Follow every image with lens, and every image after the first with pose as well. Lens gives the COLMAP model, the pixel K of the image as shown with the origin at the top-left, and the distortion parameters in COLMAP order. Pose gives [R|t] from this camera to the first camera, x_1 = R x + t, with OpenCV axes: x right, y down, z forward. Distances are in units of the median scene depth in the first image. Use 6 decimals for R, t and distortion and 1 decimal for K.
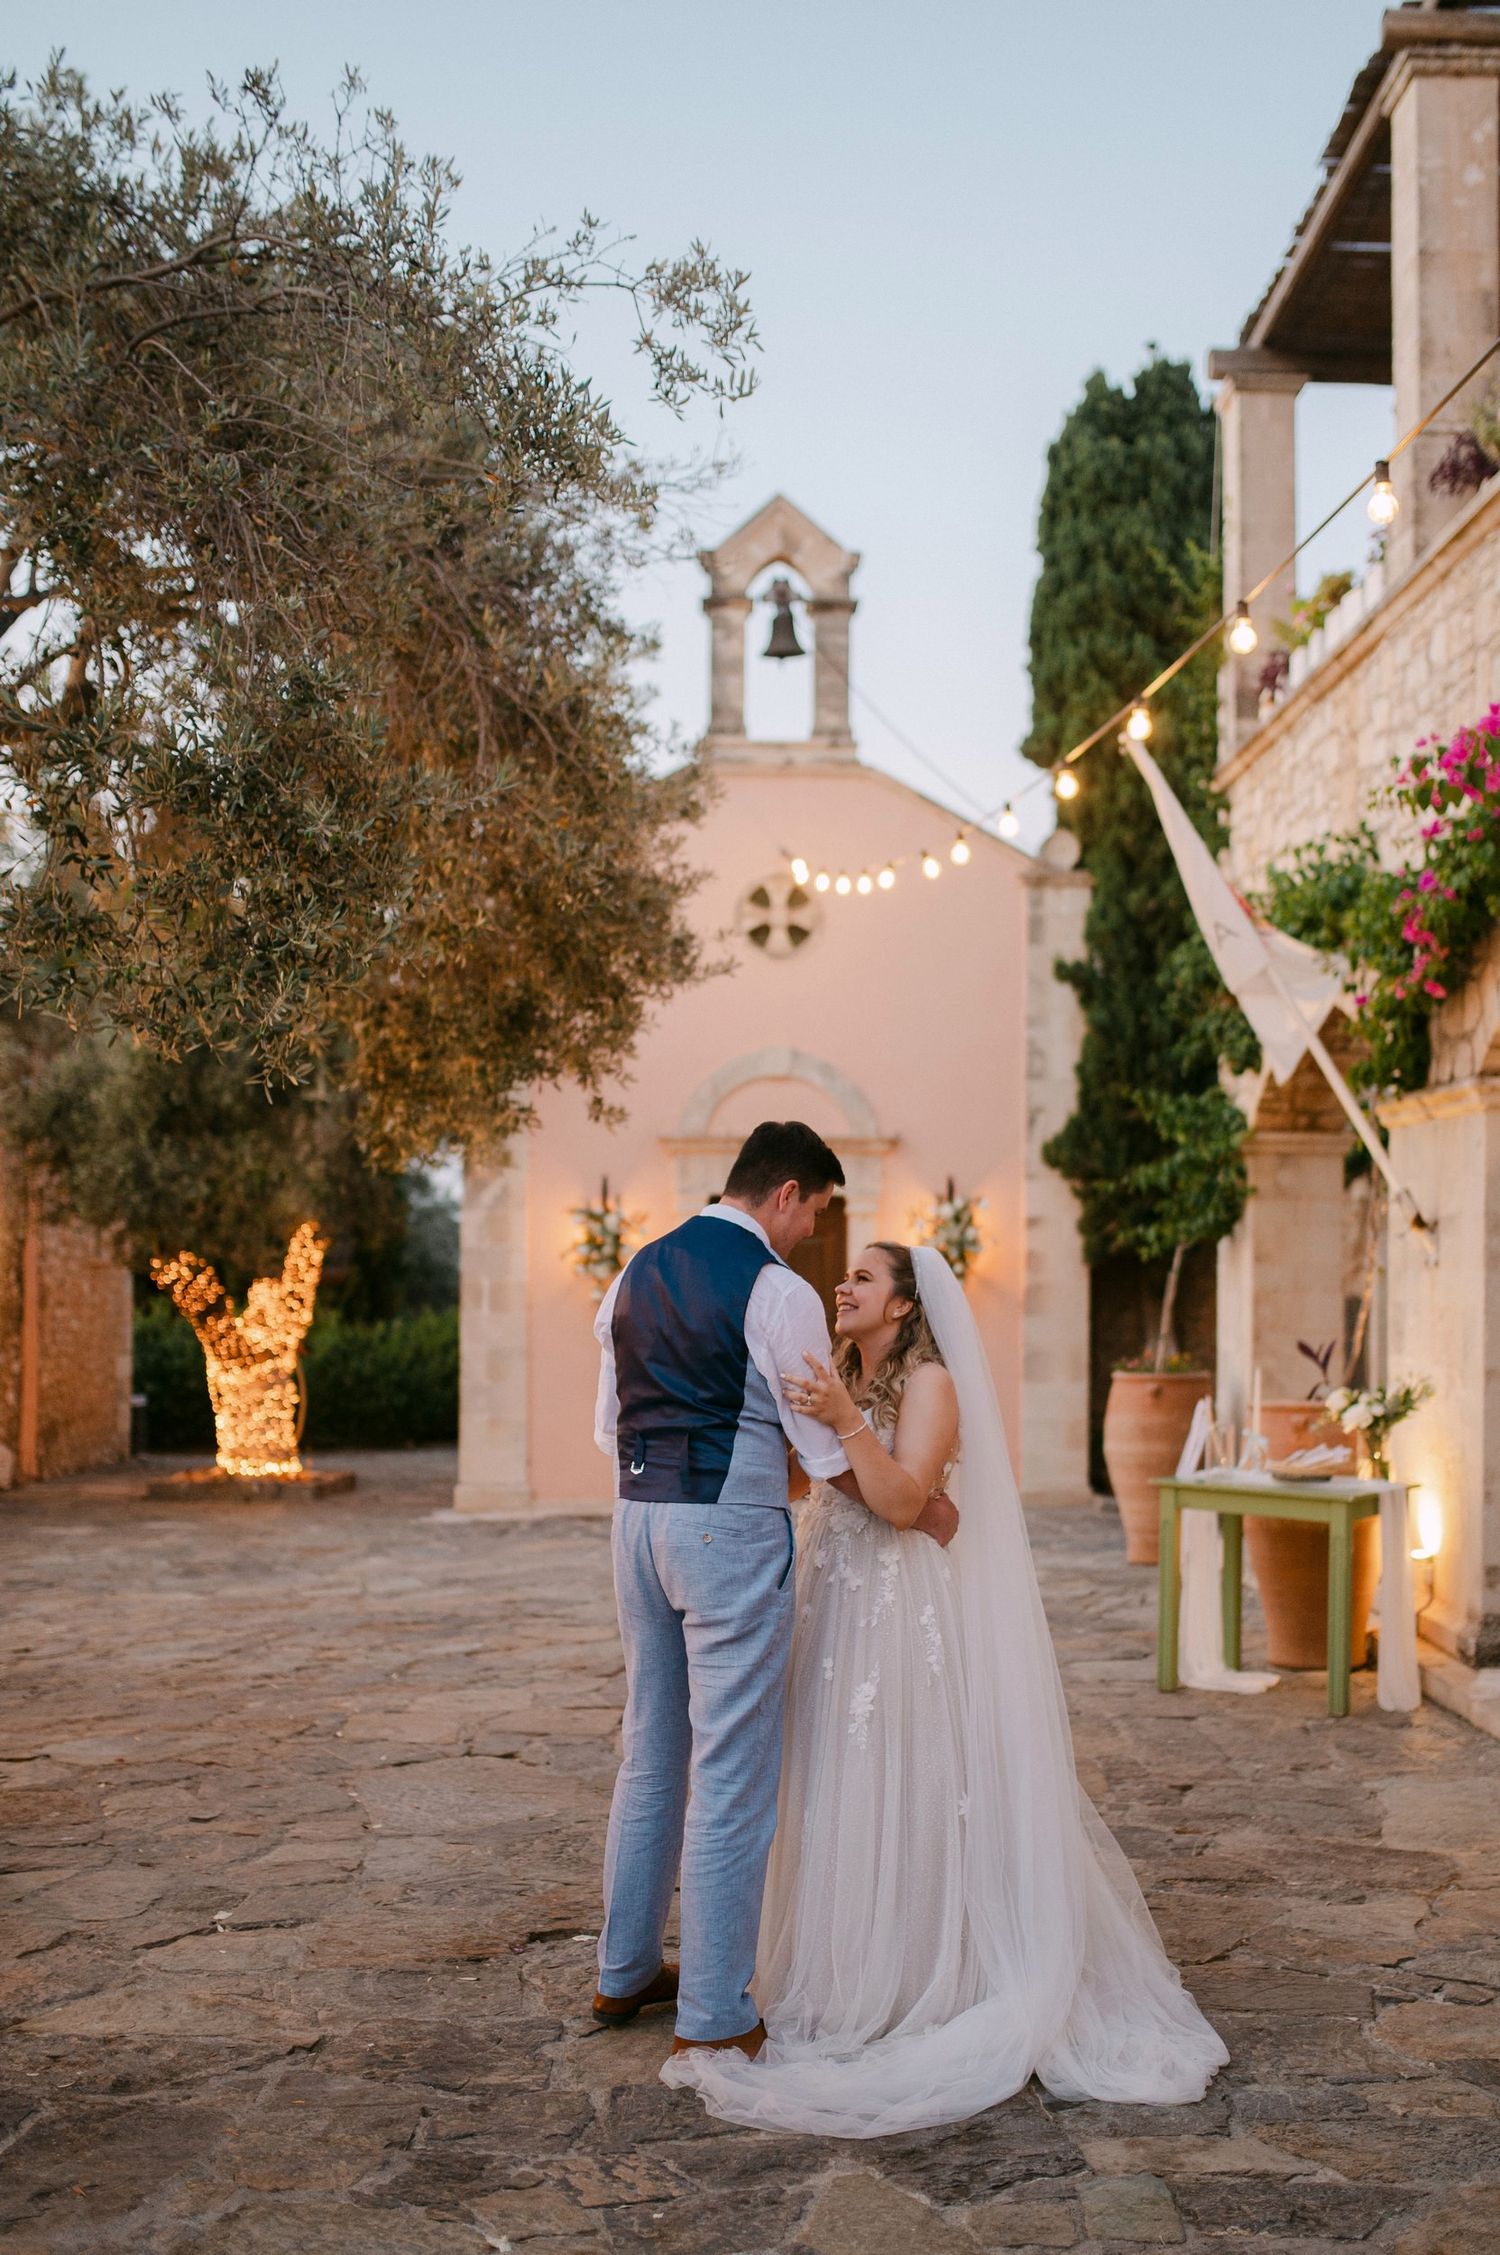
lens RADIAL K [[2383.0, 0, 801.8], [0, 2383.0, 1182.5], [0, 0, 1]] dist [-0.068106, 0.131070]
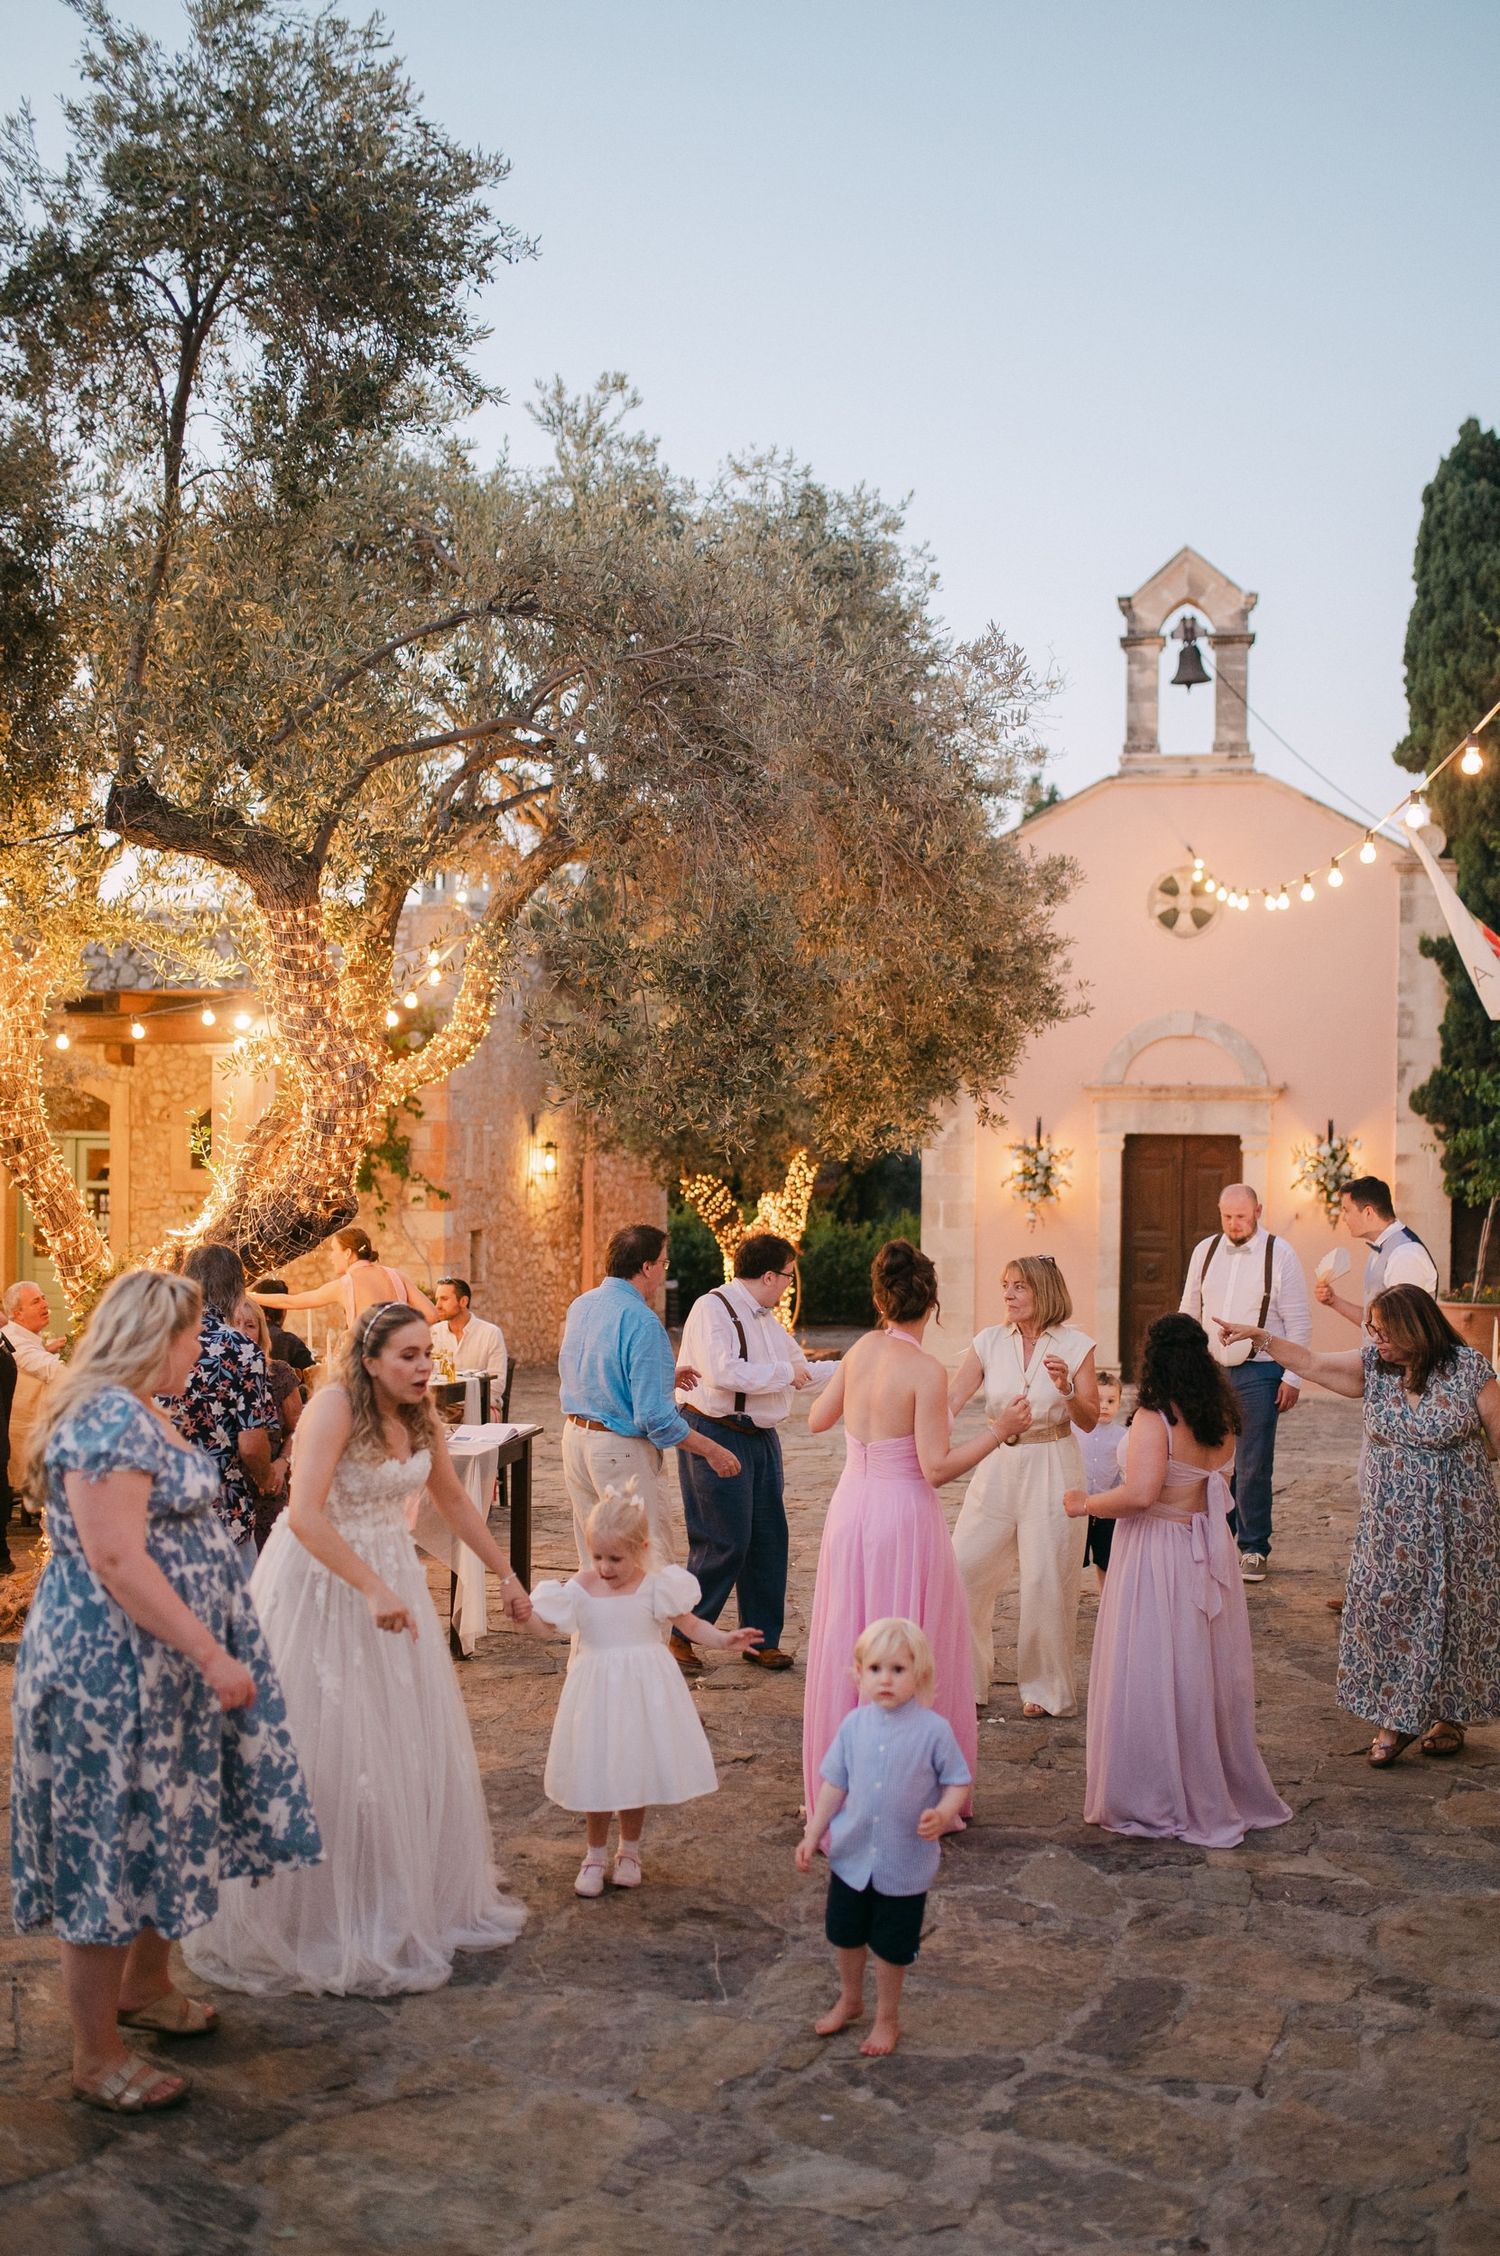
lens RADIAL K [[2153.0, 0, 750.0], [0, 2153.0, 1128.0], [0, 0, 1]] dist [-0.070268, 0.160014]
pose [[0.971107, 0.007756, -0.238517, 0.051981], [-0.001157, 0.999613, 0.027794, -0.039637], [0.238641, -0.026715, 0.970740, -0.151610]]
